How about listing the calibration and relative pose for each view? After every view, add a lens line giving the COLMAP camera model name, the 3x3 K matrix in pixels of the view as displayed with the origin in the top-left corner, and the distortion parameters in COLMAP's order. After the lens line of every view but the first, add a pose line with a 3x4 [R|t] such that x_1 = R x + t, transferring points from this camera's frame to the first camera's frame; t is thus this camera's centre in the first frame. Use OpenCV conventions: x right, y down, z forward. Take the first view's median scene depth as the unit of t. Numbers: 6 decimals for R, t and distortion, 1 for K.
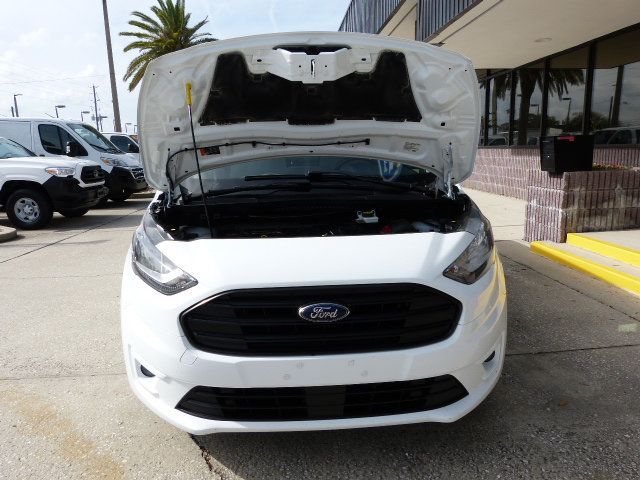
lens RADIAL K [[477.9, 0, 319.4], [0, 477.9, 240.3], [0, 0, 1]] dist [-0.036206, 0.024825]
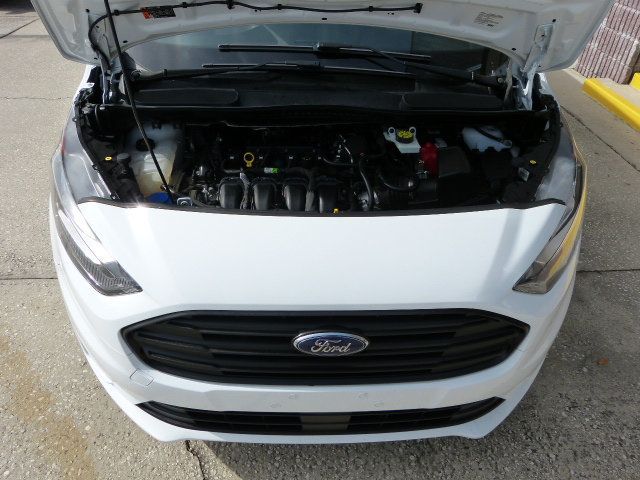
lens RADIAL K [[477.9, 0, 318.9], [0, 477.9, 241.4], [0, 0, 1]] dist [-0.036206, 0.024825]
pose [[0.998633, 0.051391, 0.009520, -0.016781], [-0.050205, 0.892592, 0.448060, -0.224891], [0.014529, -0.447926, 0.893953, 0.360678]]
